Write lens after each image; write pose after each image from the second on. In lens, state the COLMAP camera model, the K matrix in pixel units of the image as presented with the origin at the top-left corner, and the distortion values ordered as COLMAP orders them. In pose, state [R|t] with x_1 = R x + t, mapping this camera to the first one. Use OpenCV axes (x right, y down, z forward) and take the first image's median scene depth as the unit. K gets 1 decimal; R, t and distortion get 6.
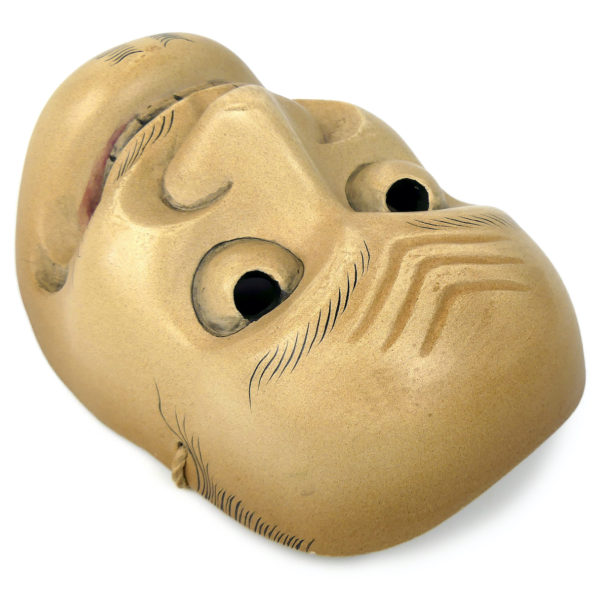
lens RADIAL K [[973.1, 0, 336.0], [0, 973.1, 291.7], [0, 0, 1]] dist [-0.044805, 0.000000]
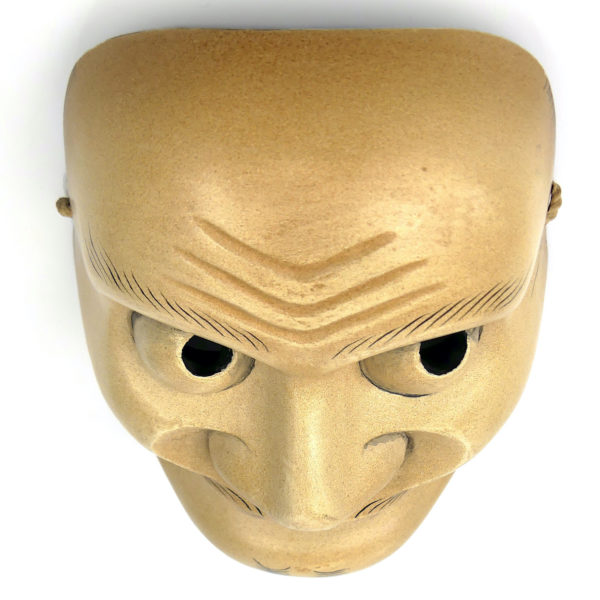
lens RADIAL K [[973.1, 0, 302.0], [0, 973.1, 297.1], [0, 0, 1]] dist [-0.044805, 0.000000]
pose [[-0.740471, -0.405625, -0.535883, 0.550081], [0.473510, -0.880702, 0.012343, -0.028174], [-0.476960, -0.244606, 0.844202, 0.306034]]
